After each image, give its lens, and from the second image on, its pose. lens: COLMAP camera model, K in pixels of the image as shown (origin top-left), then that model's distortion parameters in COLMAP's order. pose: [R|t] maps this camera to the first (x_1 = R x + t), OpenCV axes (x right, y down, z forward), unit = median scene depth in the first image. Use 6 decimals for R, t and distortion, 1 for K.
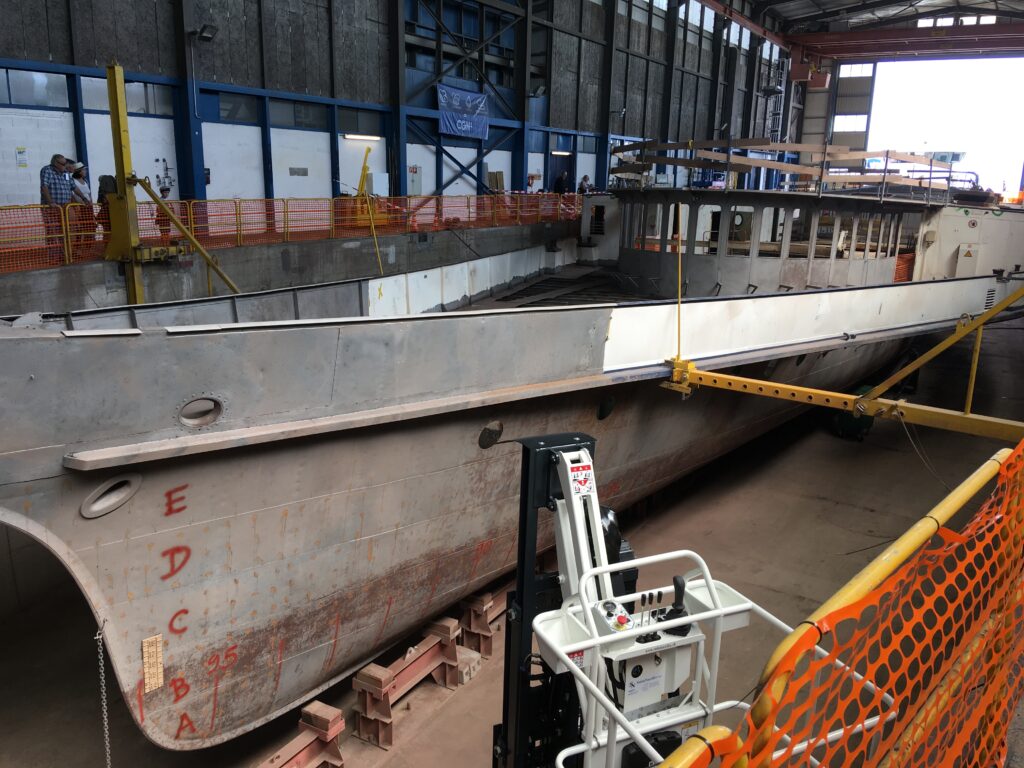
lens RADIAL K [[856.9, 0, 511.2], [0, 856.9, 387.7], [0, 0, 1]] dist [0.077615, -0.097455]
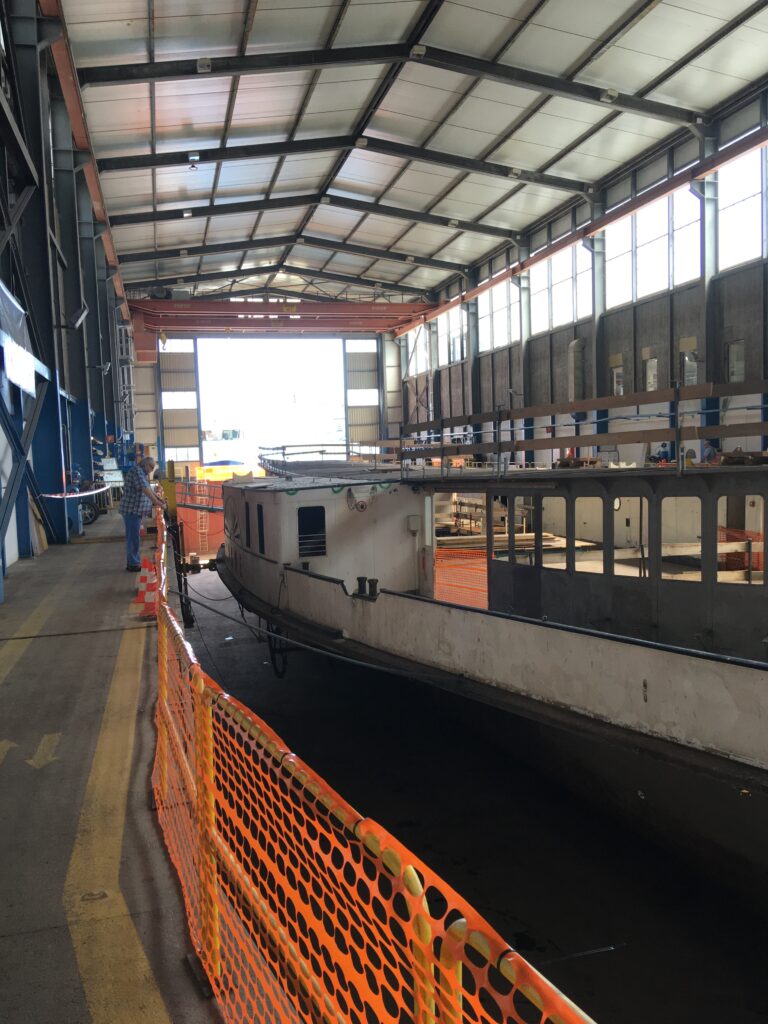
lens RADIAL K [[856.9, 0, 392.3], [0, 856.9, 516.8], [0, 0, 1]] dist [0.077615, -0.097455]
pose [[0.703121, -0.097529, 0.704350, -0.286994], [0.217428, 0.972594, -0.082377, -0.158847], [-0.677013, 0.211066, 0.705057, 0.607014]]
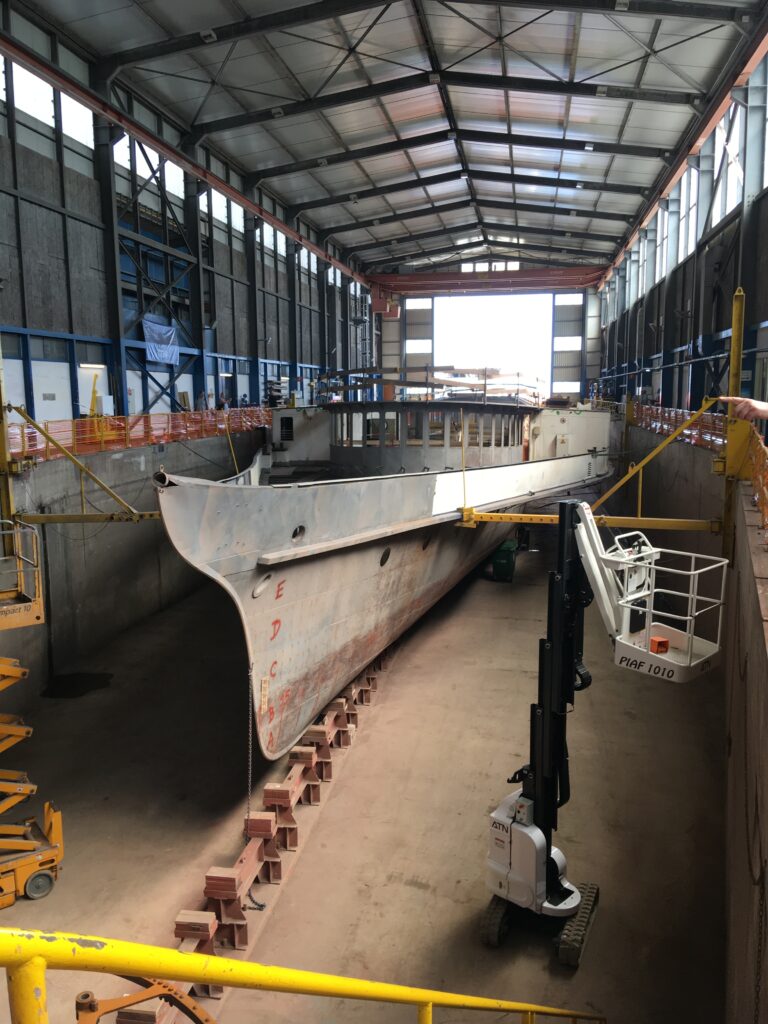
lens RADIAL K [[856.9, 0, 385.2], [0, 856.9, 512.0], [0, 0, 1]] dist [0.077615, -0.097455]
pose [[0.935496, -0.074869, 0.345314, -0.214105], [0.109714, 0.990536, -0.082465, 0.039548], [-0.335872, 0.115031, 0.934857, -0.181842]]
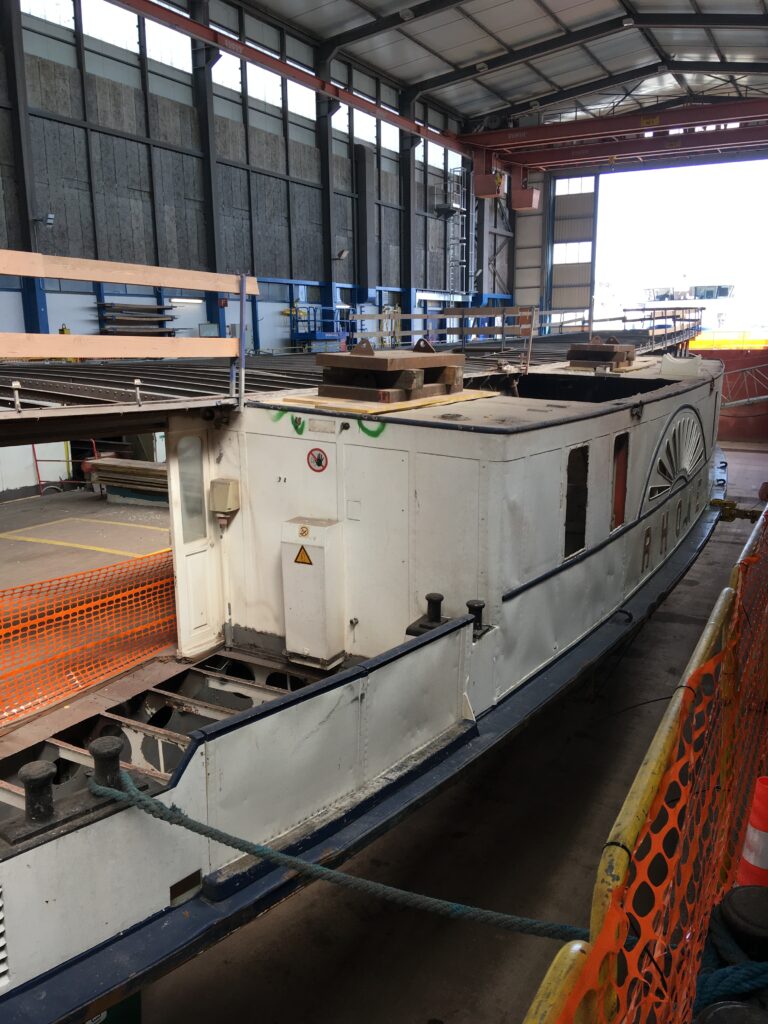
lens RADIAL K [[856.9, 0, 377.5], [0, 856.9, 512.7], [0, 0, 1]] dist [0.077615, -0.097455]
pose [[0.998451, -0.041814, 0.036695, 0.465706], [0.042852, 0.998690, -0.027967, -0.143605], [-0.035477, 0.029496, 0.998935, 0.604645]]
